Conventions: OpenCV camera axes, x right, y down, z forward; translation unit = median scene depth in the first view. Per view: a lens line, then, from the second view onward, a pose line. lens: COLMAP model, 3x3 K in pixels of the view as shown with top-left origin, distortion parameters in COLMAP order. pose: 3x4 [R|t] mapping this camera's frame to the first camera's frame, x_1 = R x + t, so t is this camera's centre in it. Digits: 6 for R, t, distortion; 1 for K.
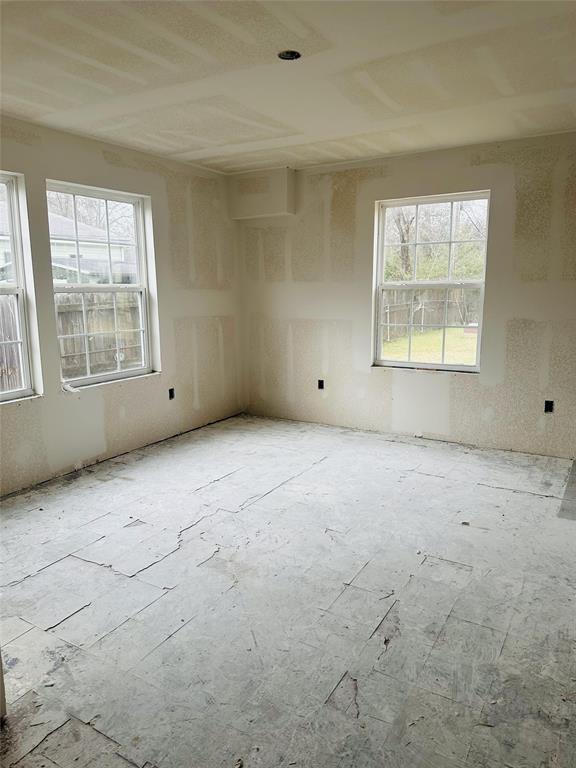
lens RADIAL K [[546.0, 0, 284.4], [0, 546.0, 380.9], [0, 0, 1]] dist [0.079805, -0.083286]
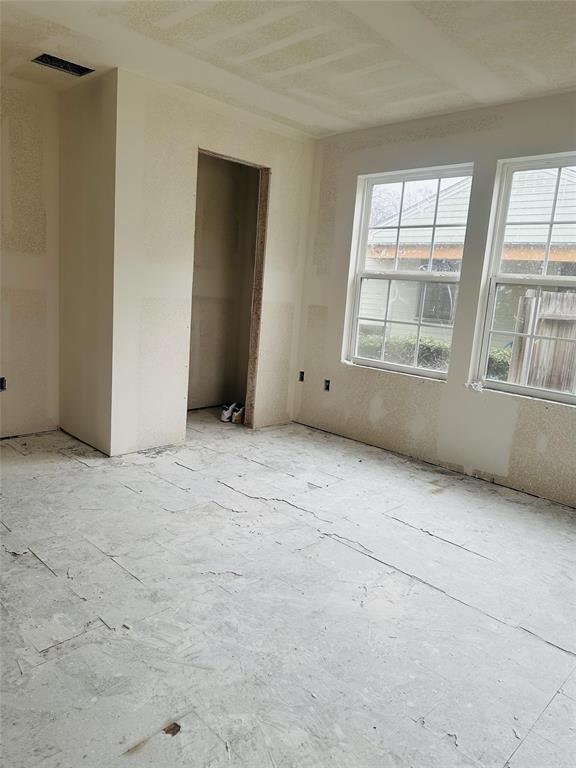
lens RADIAL K [[546.0, 0, 291.0], [0, 546.0, 381.9], [0, 0, 1]] dist [0.079805, -0.083286]
pose [[-0.238070, 0.165204, -0.957095, 0.622349], [-0.236211, 0.945992, 0.222043, -0.136033], [0.942087, 0.278938, -0.186190, 0.960648]]
